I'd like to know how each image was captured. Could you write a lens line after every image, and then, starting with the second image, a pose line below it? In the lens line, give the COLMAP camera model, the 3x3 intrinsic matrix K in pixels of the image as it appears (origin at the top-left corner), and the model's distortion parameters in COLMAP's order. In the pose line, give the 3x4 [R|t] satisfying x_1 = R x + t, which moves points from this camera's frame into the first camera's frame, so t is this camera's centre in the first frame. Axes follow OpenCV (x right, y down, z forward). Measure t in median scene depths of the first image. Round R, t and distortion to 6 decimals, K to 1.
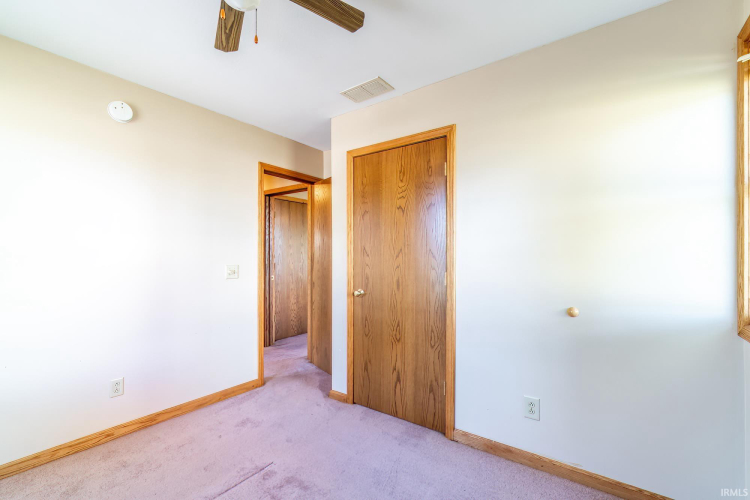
lens RADIAL K [[327.3, 0, 370.6], [0, 327.3, 253.5], [0, 0, 1]] dist [-0.008130, 0.000410]
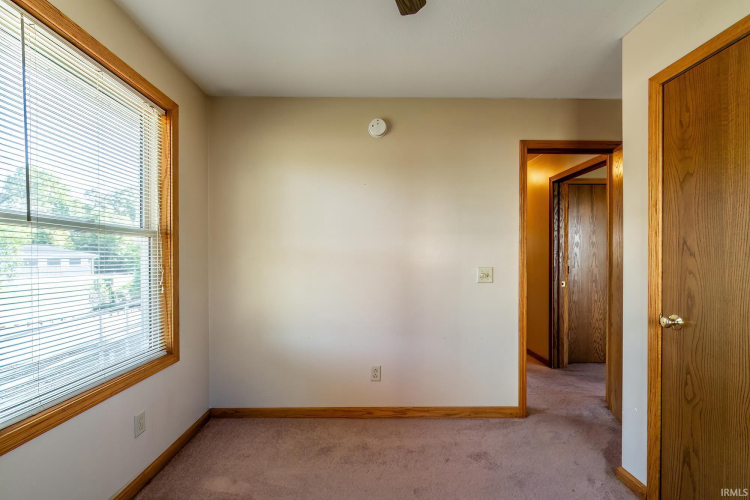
lens RADIAL K [[327.3, 0, 379.4], [0, 327.3, 259.3], [0, 0, 1]] dist [-0.008130, 0.000410]
pose [[0.600311, 0.001957, -0.799764, 0.108253], [0.009386, 0.999911, 0.009492, 0.003546], [0.799712, -0.013205, 0.600239, 0.261293]]
